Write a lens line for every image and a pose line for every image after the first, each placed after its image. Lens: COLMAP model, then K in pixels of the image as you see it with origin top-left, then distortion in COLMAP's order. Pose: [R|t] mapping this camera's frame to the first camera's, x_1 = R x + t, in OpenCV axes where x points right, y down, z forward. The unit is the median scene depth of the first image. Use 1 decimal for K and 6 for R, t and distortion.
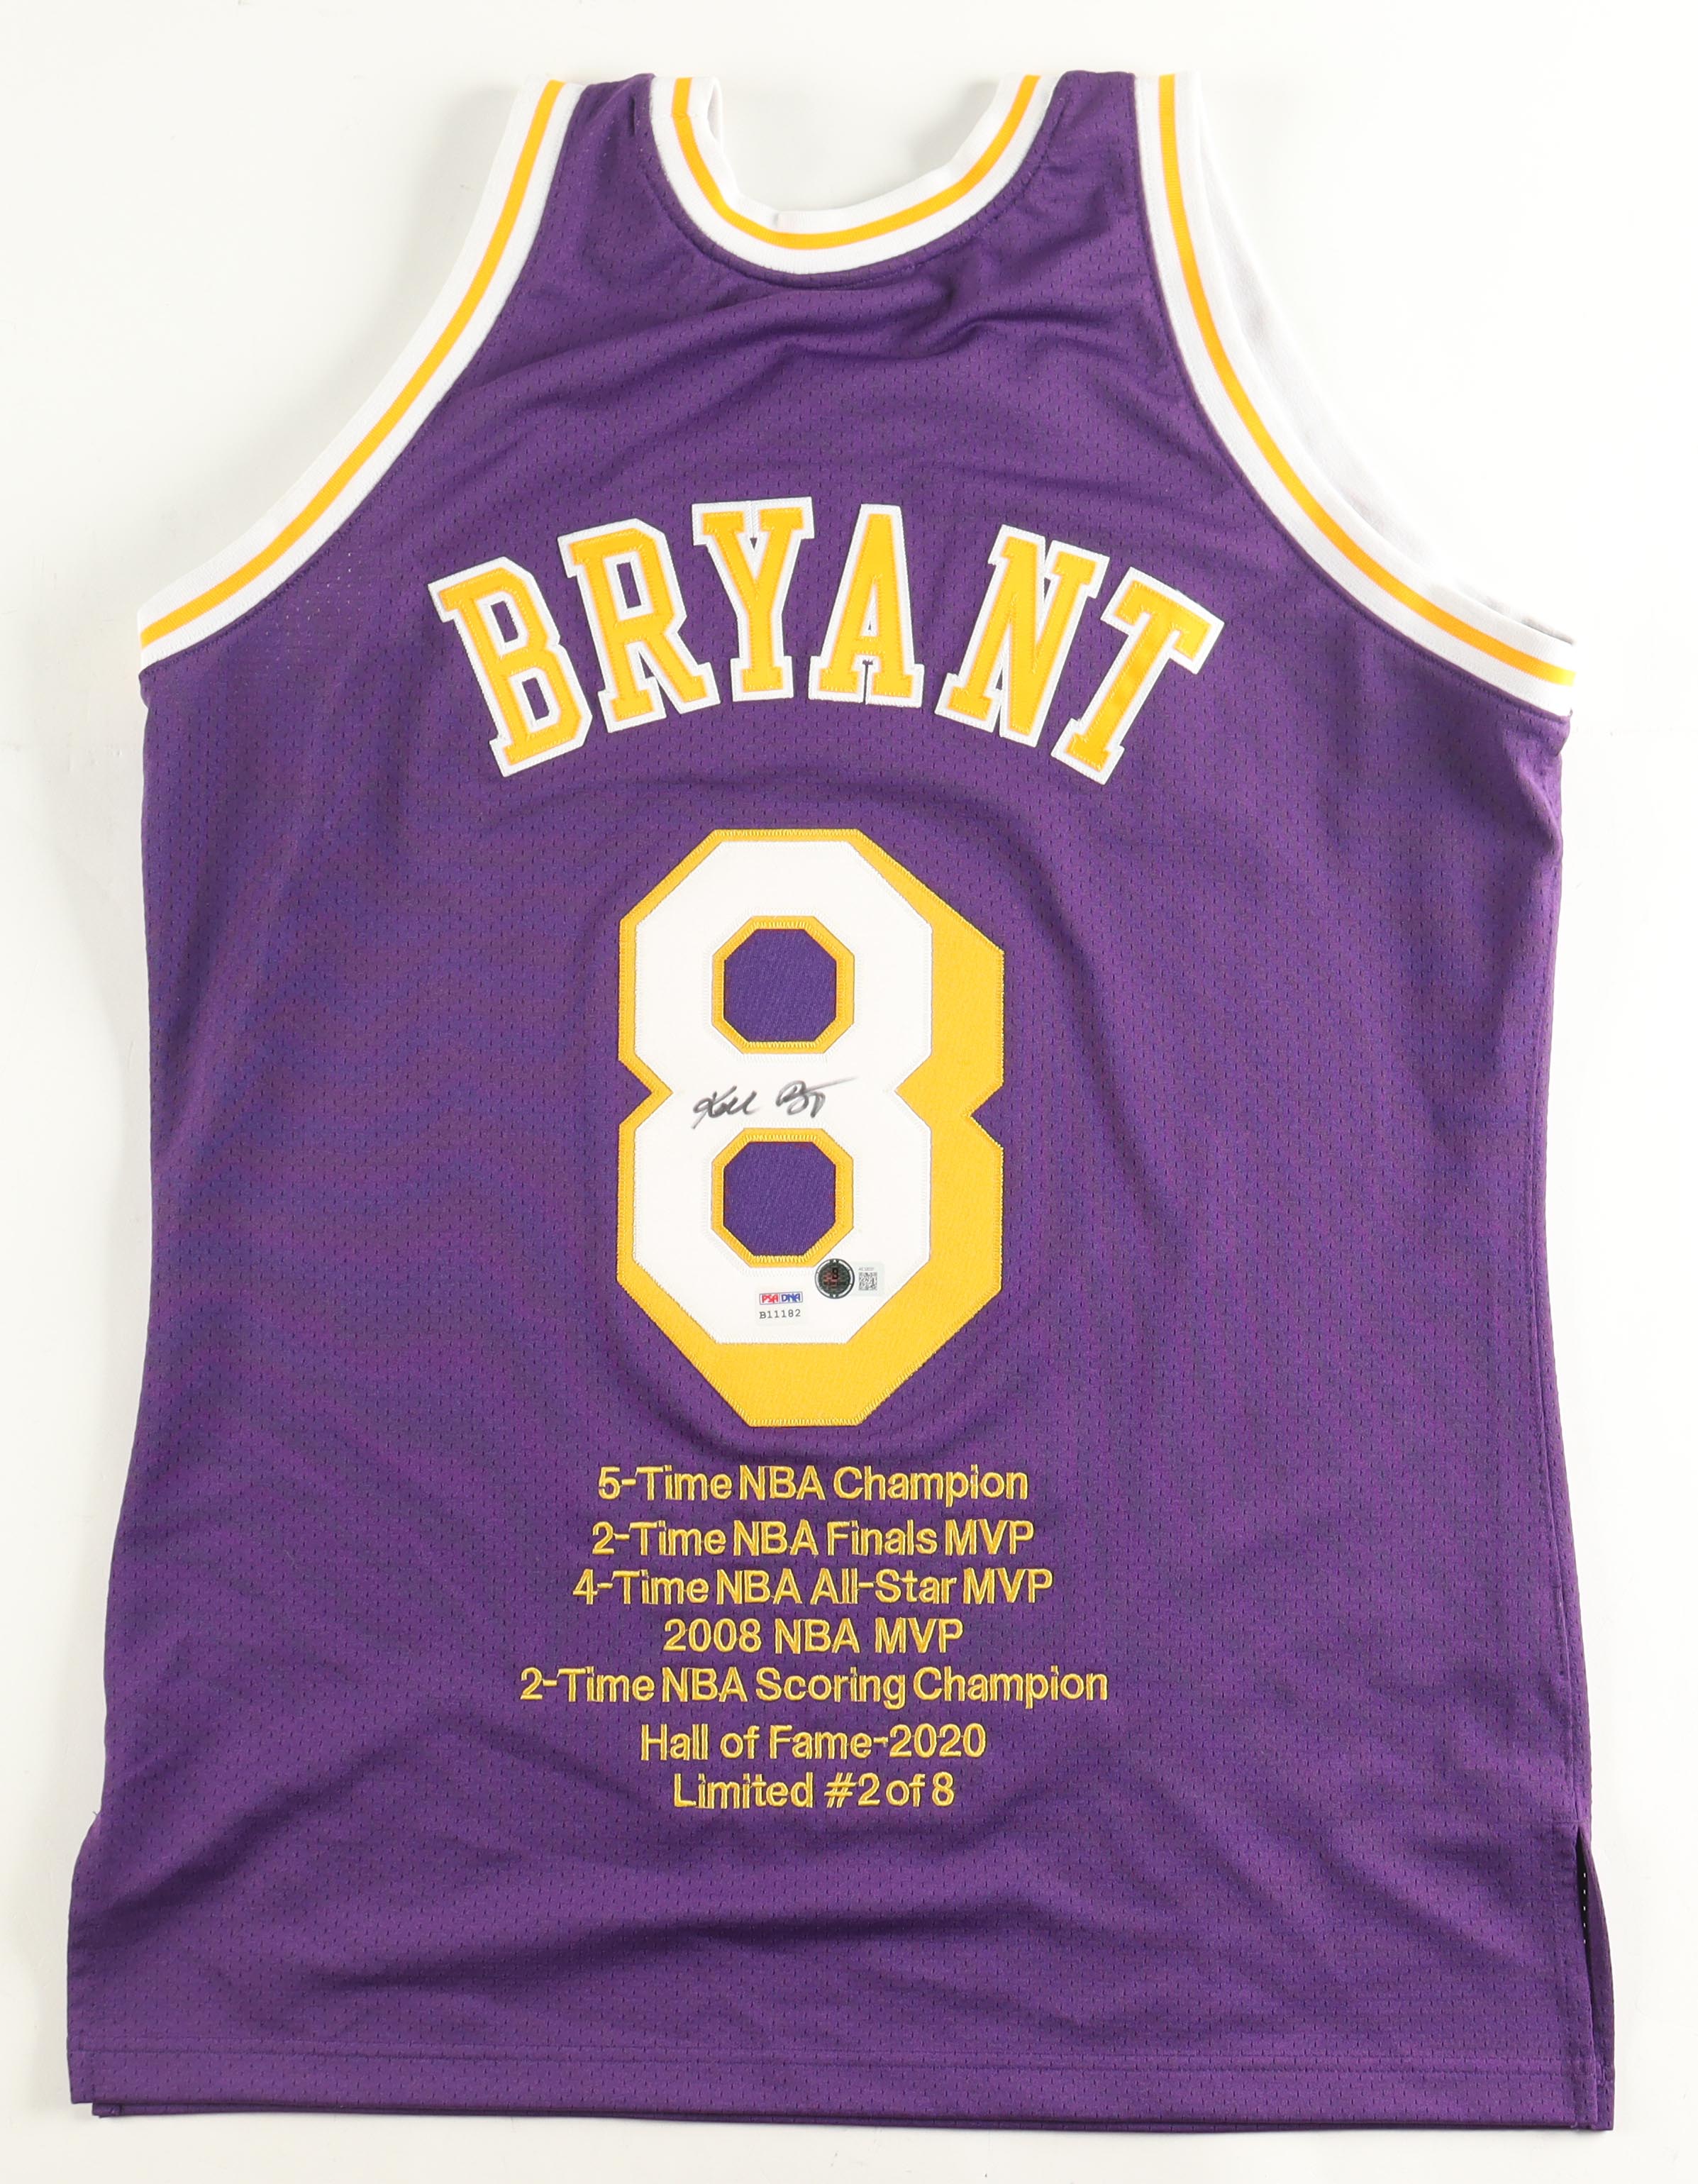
lens RADIAL K [[1867.9, 0, 843.1], [0, 1867.9, 1102.8], [0, 0, 1]] dist [-0.015711, -0.010760]
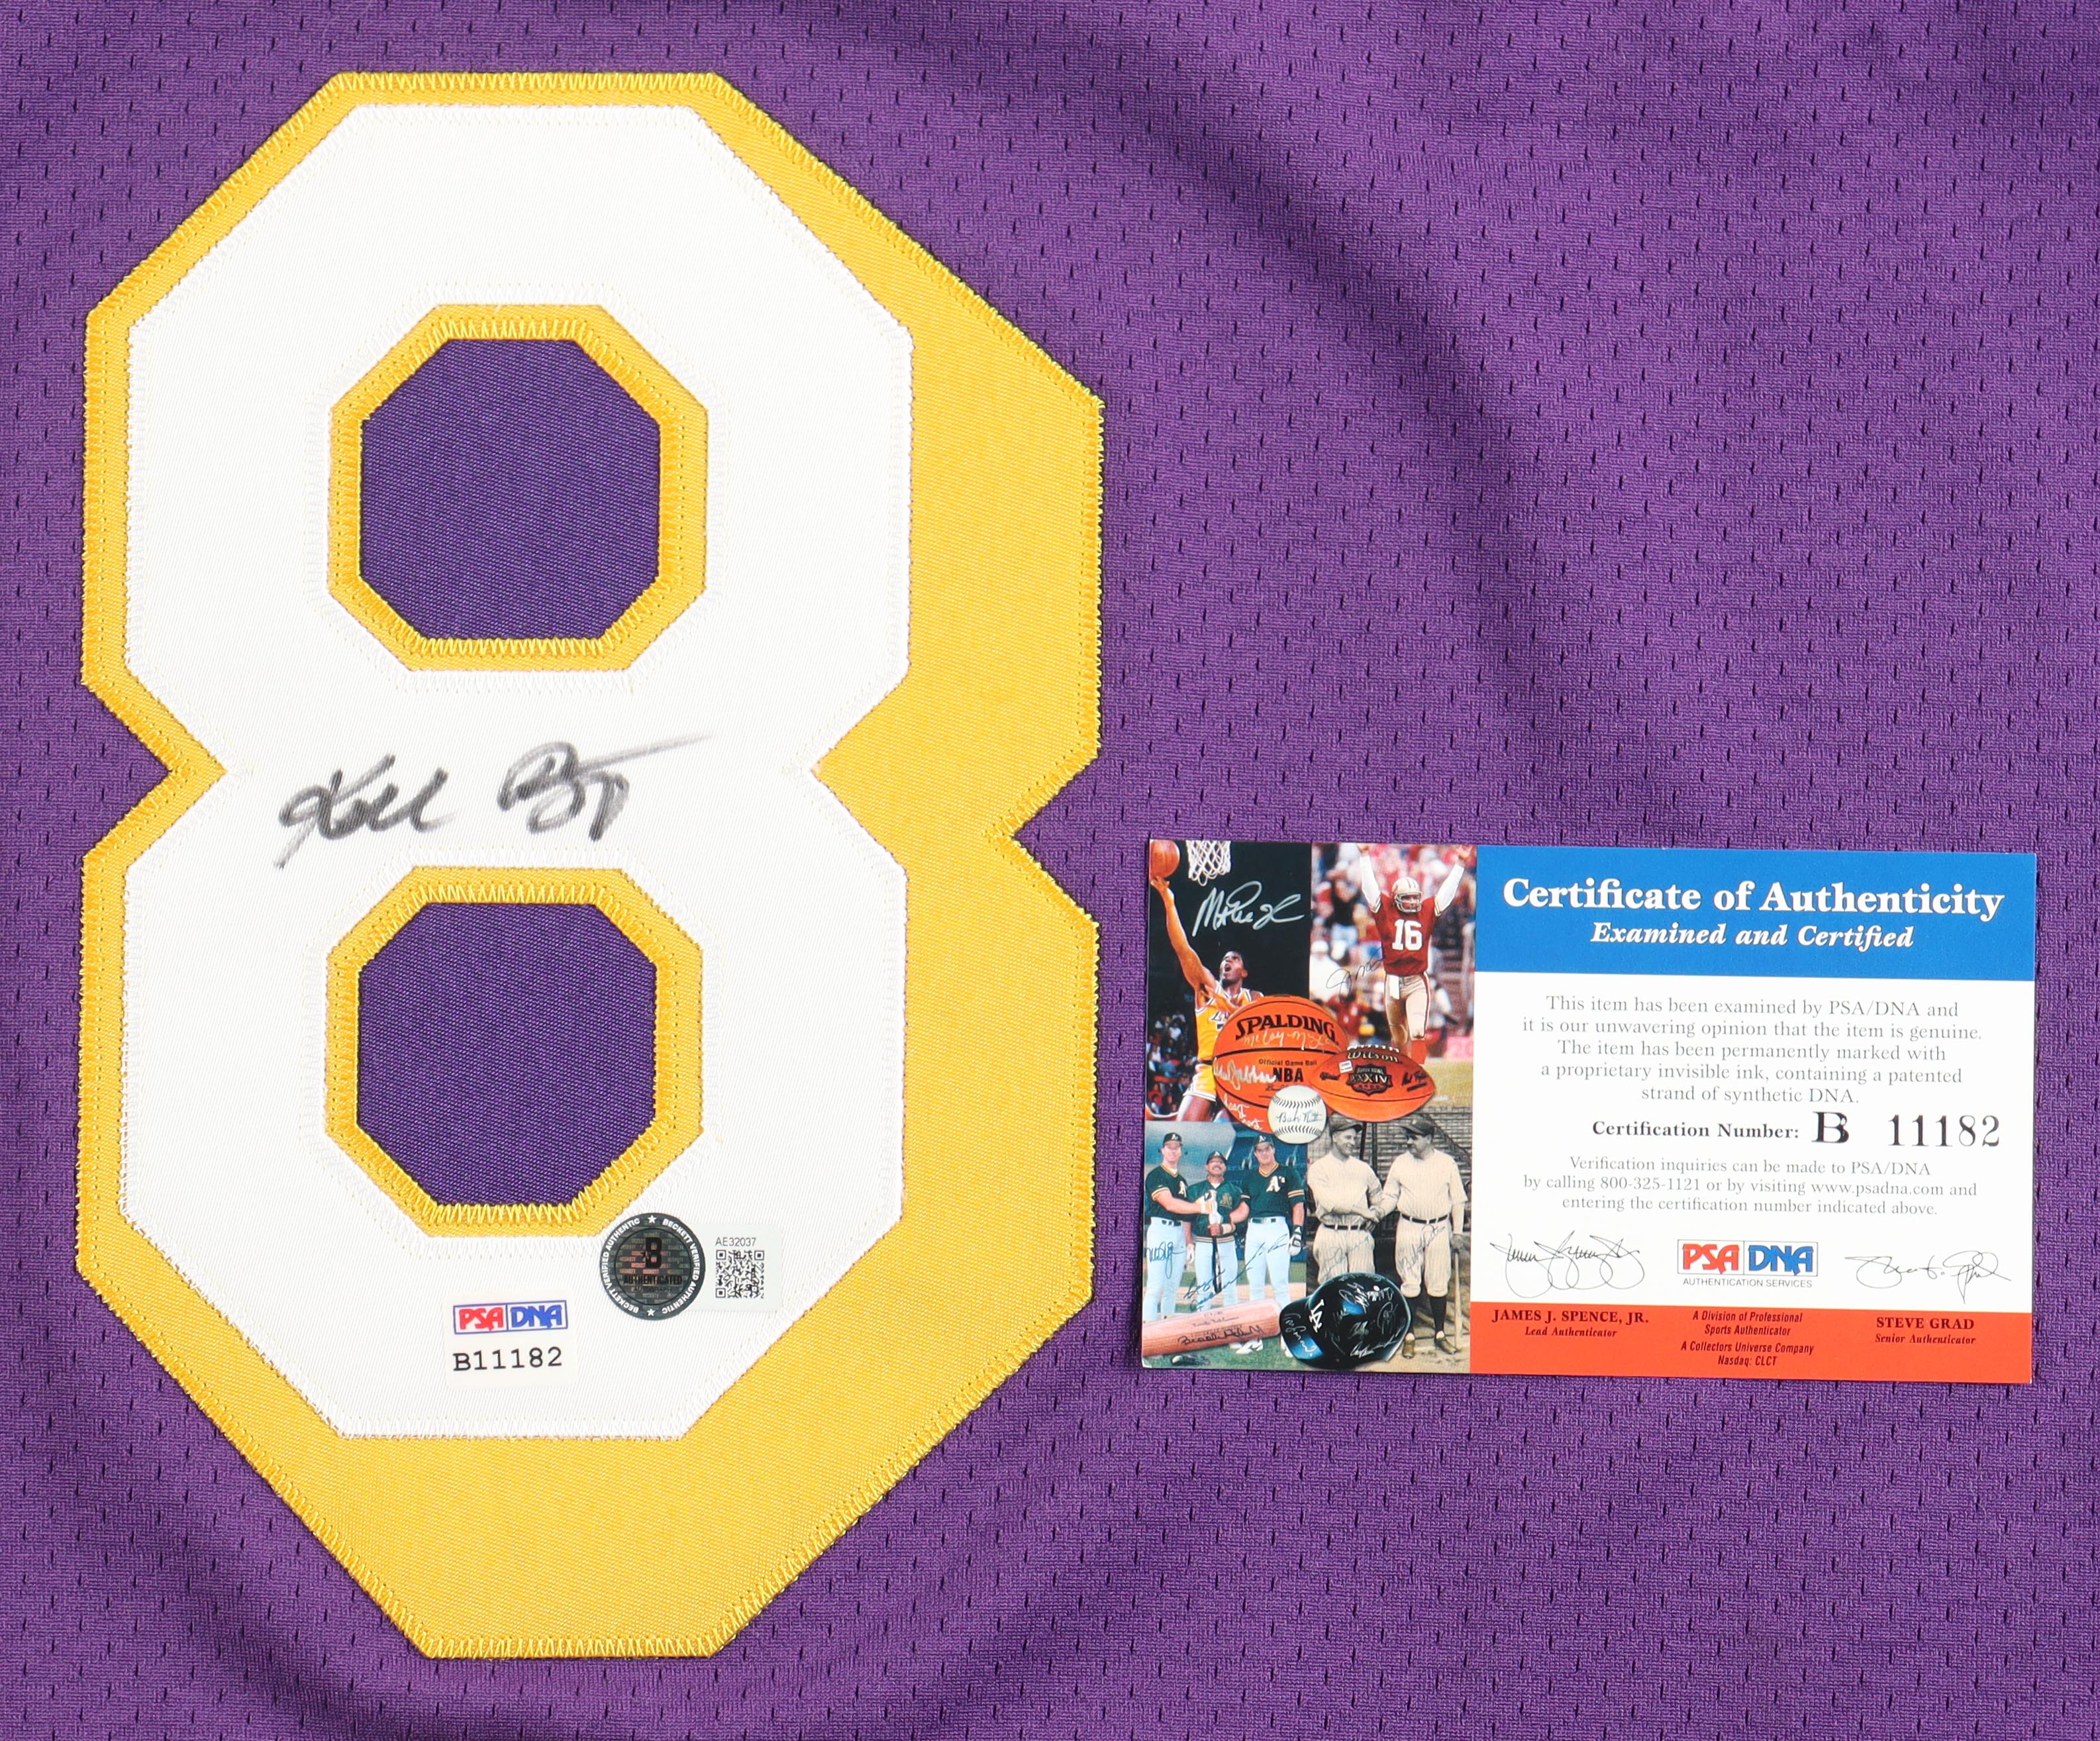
lens RADIAL K [[5509.1, 0, 1052.1], [0, 5509.1, 861.2], [0, 0, 1]] dist [-0.211205, 0.000000]
pose [[0.997419, 0.003191, 0.071725, -0.003821], [-0.003970, 0.999935, 0.010720, 0.000026], [-0.071686, -0.010977, 0.997367, -0.115007]]
